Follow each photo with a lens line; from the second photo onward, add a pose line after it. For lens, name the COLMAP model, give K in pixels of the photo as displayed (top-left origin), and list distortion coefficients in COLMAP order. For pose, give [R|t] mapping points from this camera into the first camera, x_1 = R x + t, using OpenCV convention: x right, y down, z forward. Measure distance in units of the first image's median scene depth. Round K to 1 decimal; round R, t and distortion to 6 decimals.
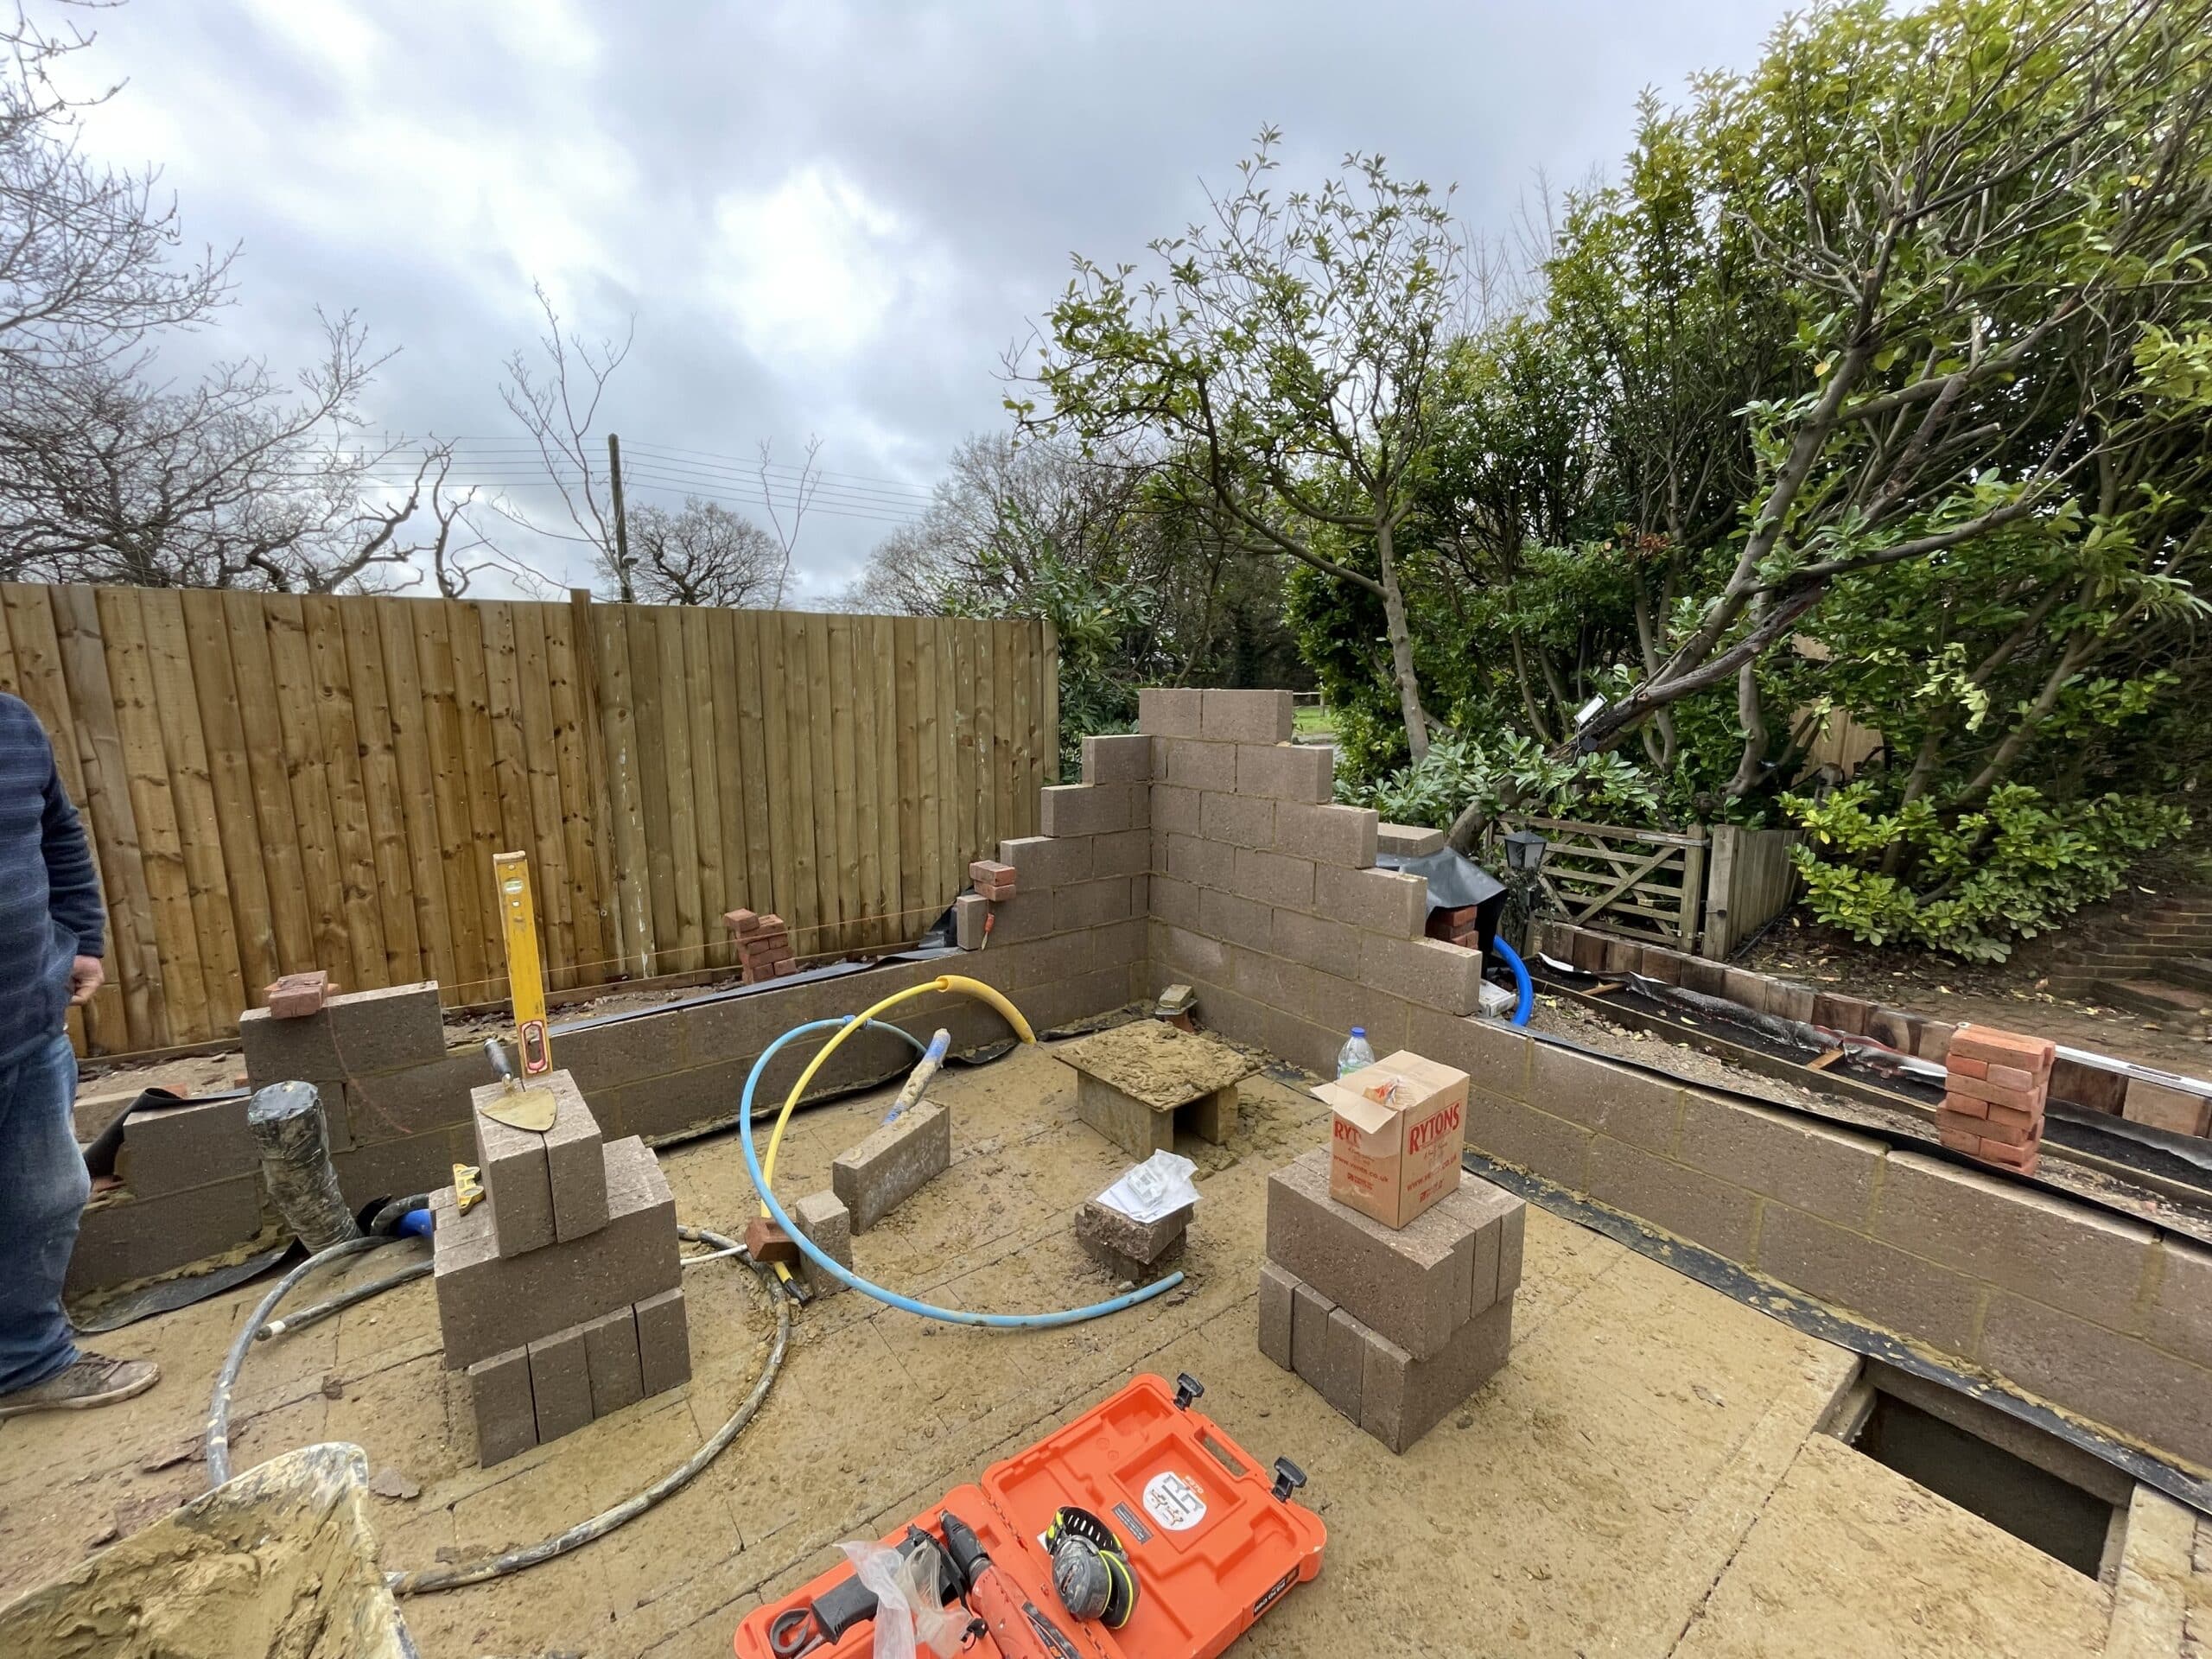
lens RADIAL K [[895.0, 0, 1111.8], [0, 895.0, 816.7], [0, 0, 1]] dist [-0.002030, -0.000090]
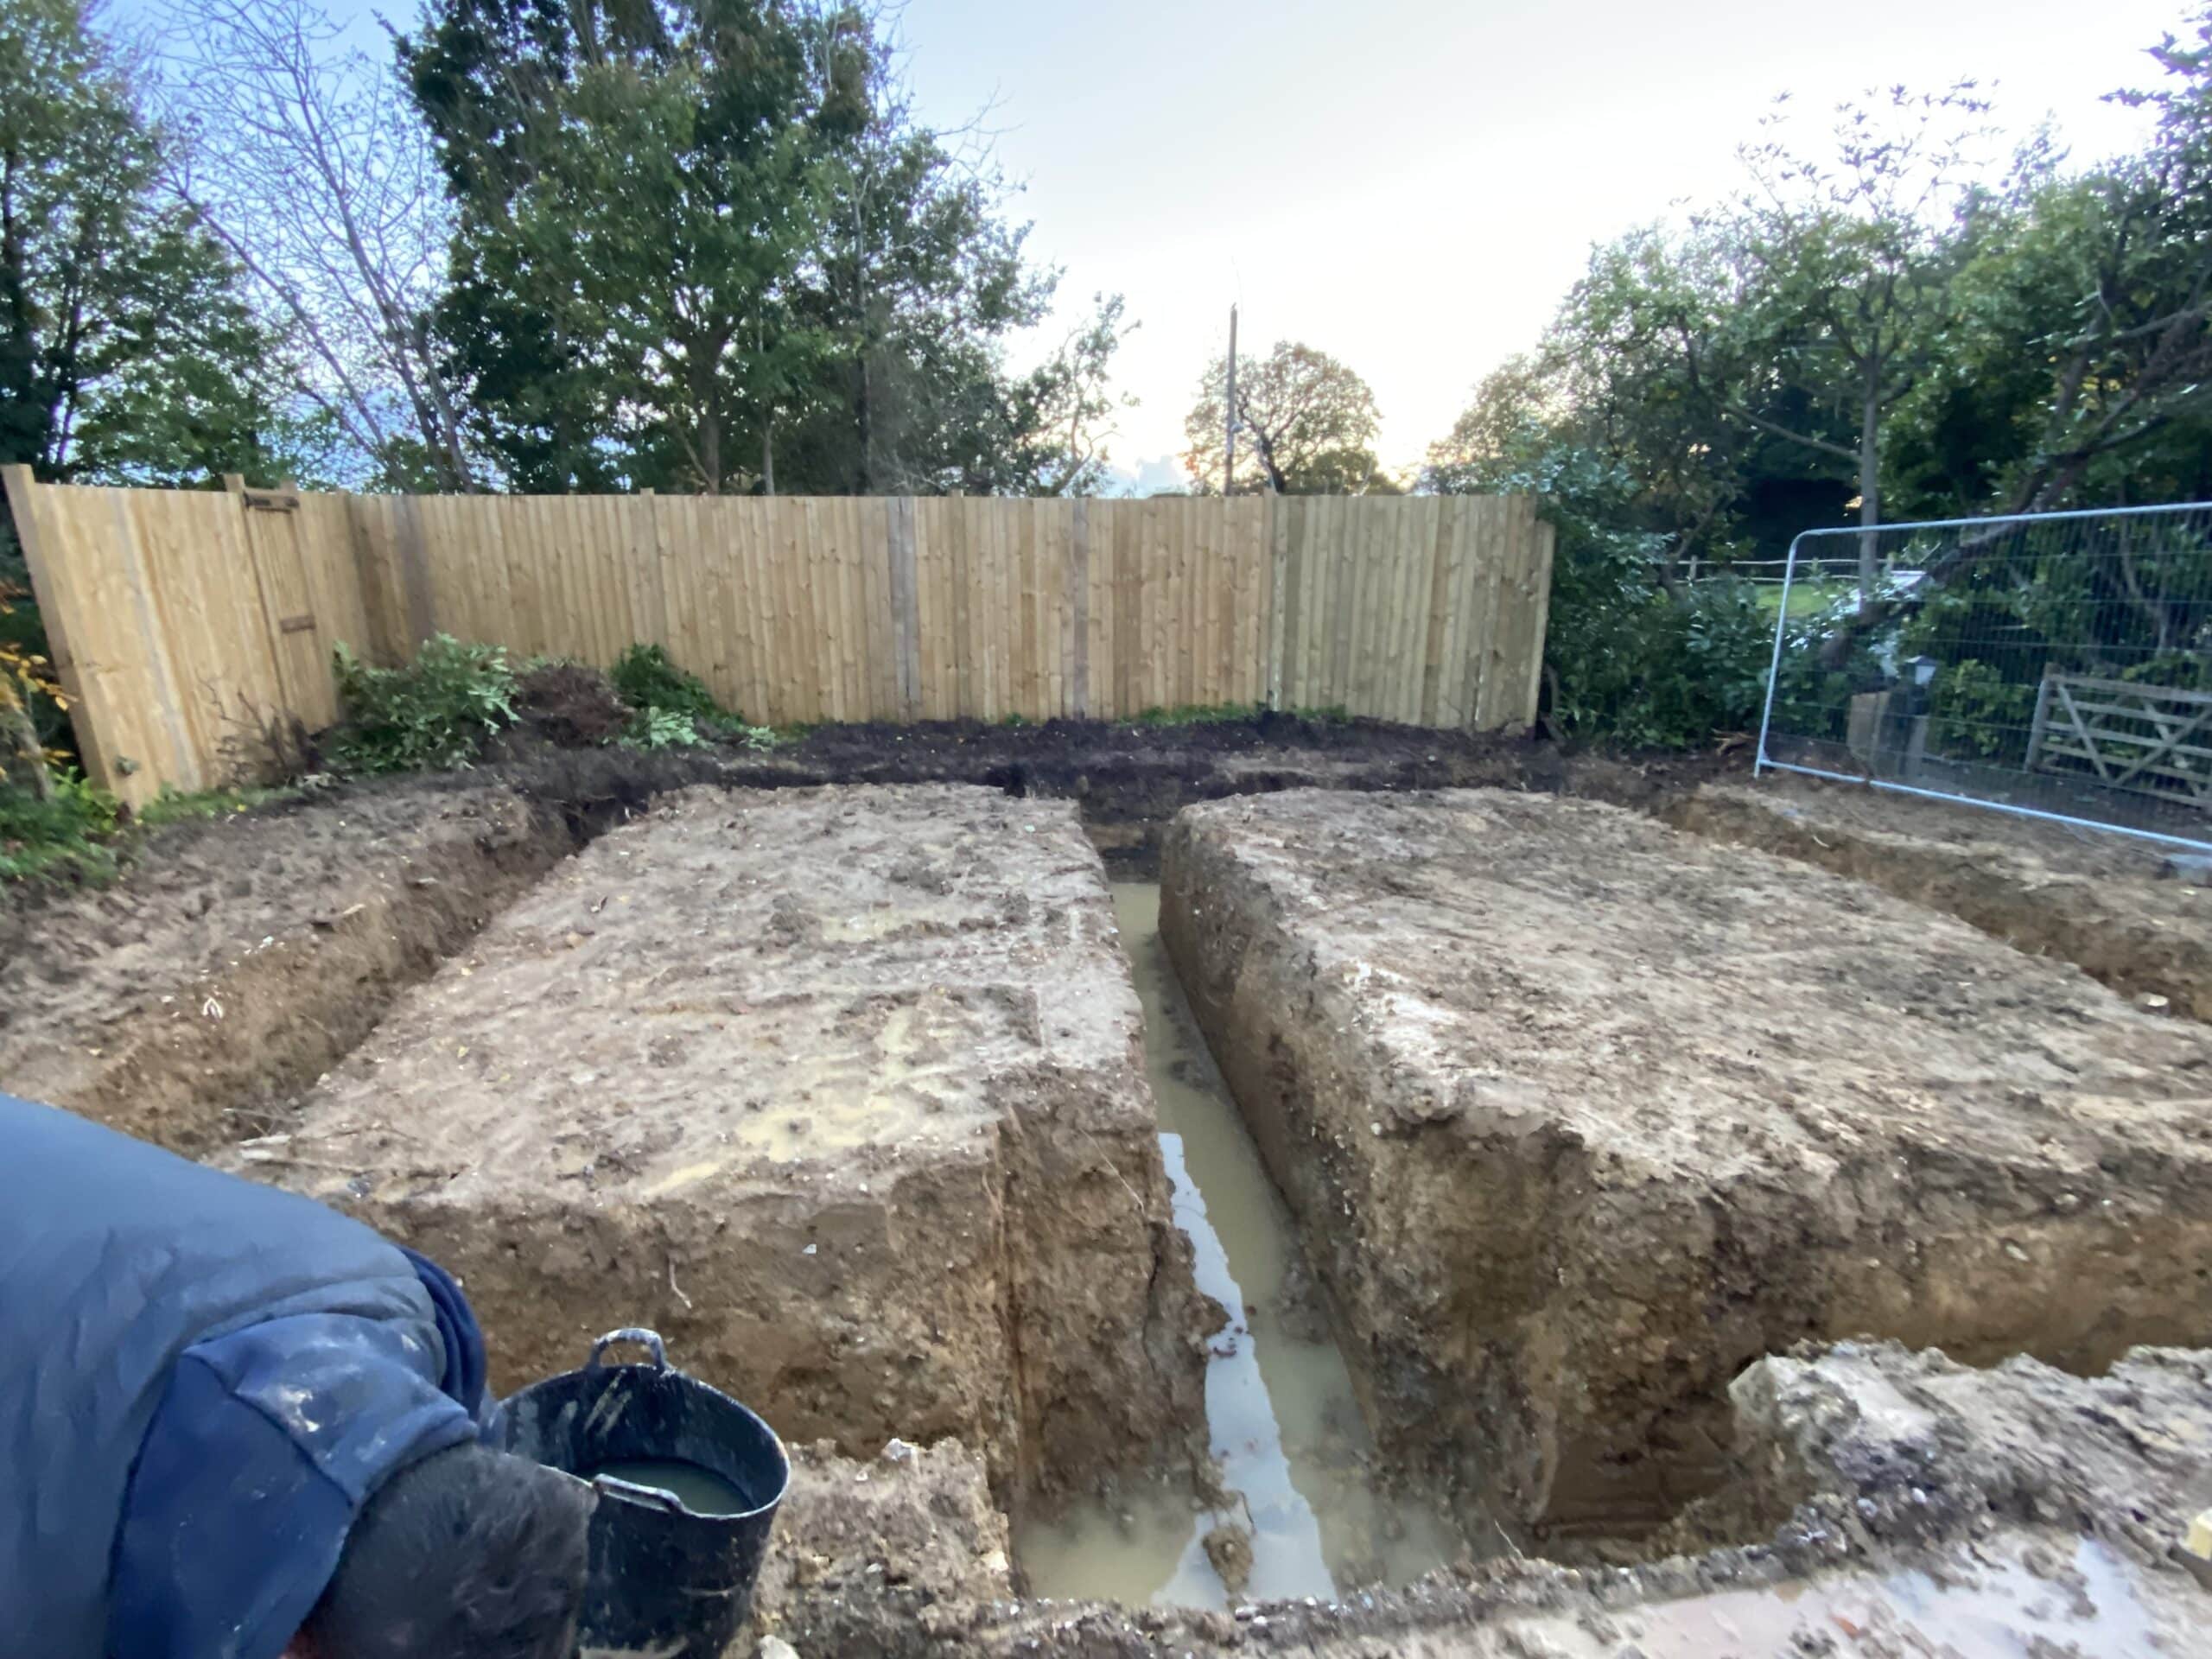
lens RADIAL K [[1035.9, 0, 1117.7], [0, 1035.9, 834.2], [0, 0, 1]] dist [-0.005271, -0.000576]
pose [[0.845221, 0.139963, -0.515764, 0.189661], [-0.073895, 0.986433, 0.146590, 0.087685], [0.529284, -0.085789, 0.844097, -0.565264]]
